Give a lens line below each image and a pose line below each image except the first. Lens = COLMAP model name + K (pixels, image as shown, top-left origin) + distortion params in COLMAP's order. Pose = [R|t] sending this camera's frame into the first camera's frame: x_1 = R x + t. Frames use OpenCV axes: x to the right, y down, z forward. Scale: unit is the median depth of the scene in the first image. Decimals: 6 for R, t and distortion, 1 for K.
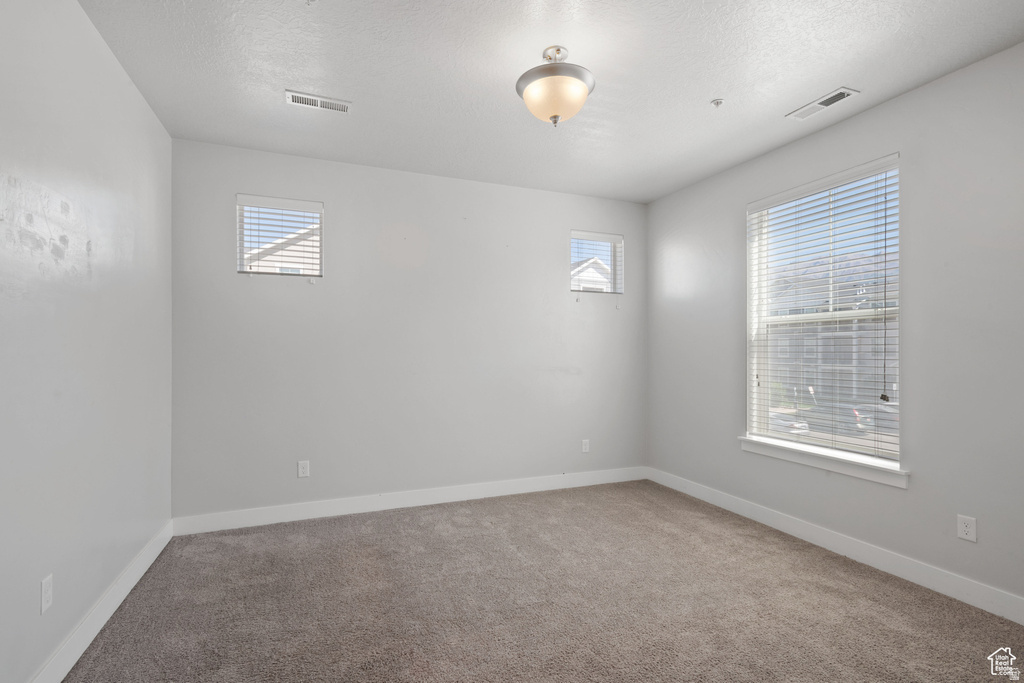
lens RADIAL K [[470.6, 0, 512.6], [0, 470.6, 354.2], [0, 0, 1]] dist [0.001057, 0.000679]
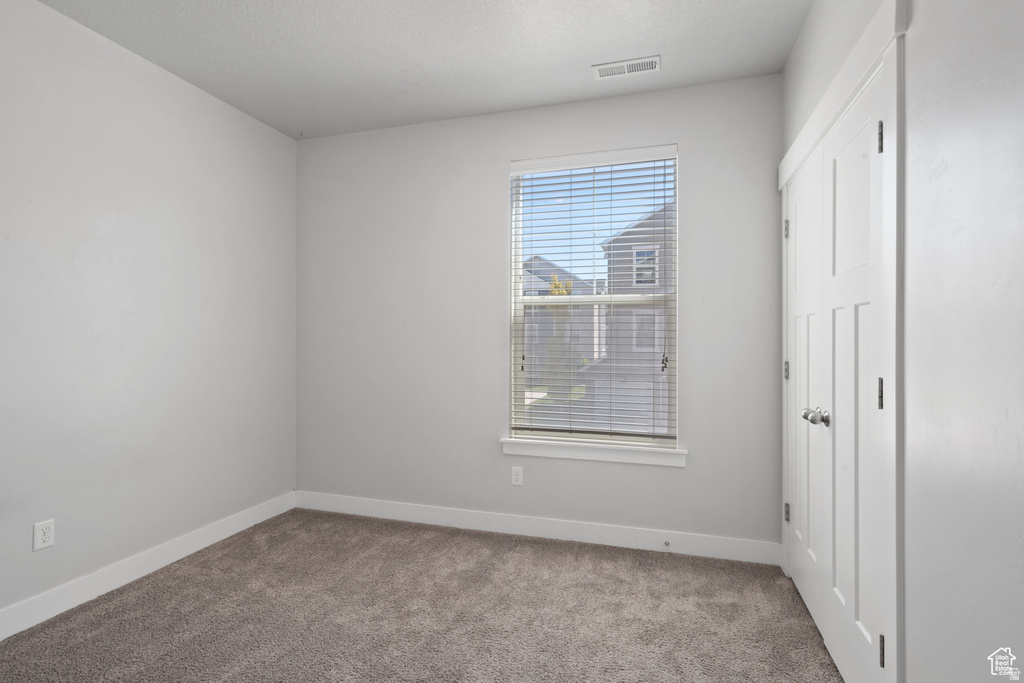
lens RADIAL K [[486.8, 0, 514.7], [0, 486.8, 340.0], [0, 0, 1]] dist [0.000602, 0.000574]
pose [[0.626649, -0.004457, 0.779289, -0.189653], [0.002439, 0.999990, 0.003758, -0.002206], [-0.779298, -0.000454, 0.626653, 0.479848]]
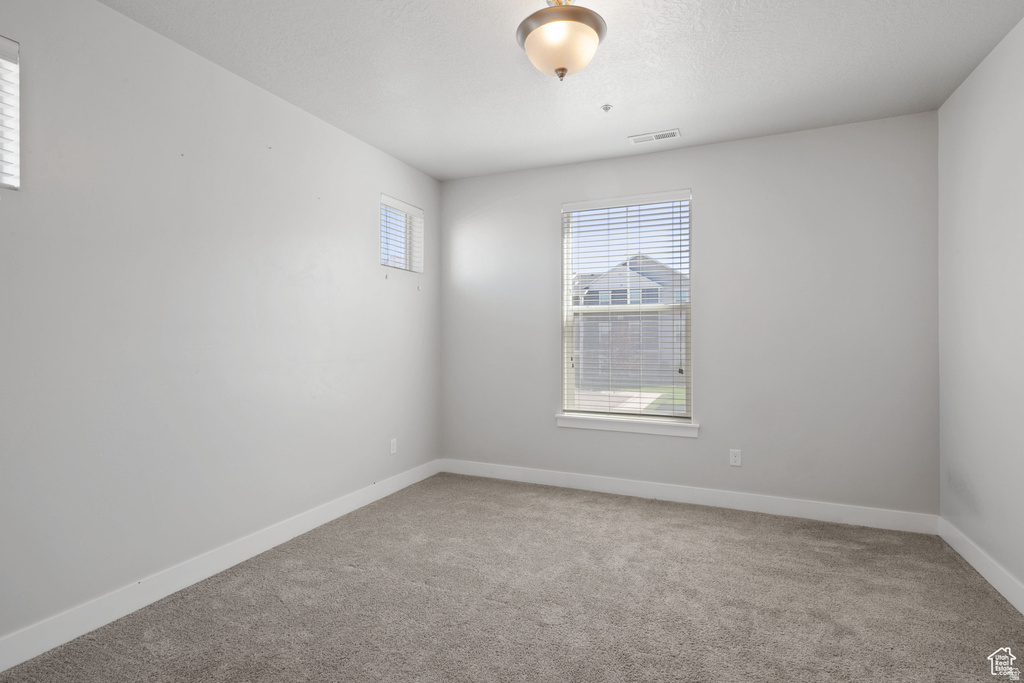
lens RADIAL K [[488.2, 0, 514.4], [0, 488.2, 336.6], [0, 0, 1]] dist [0.001692, 0.001641]
pose [[0.726668, 0.000511, 0.686988, -0.399075], [0.004913, 0.999970, -0.005941, 0.000810], [-0.686971, 0.007692, 0.726644, 0.262411]]
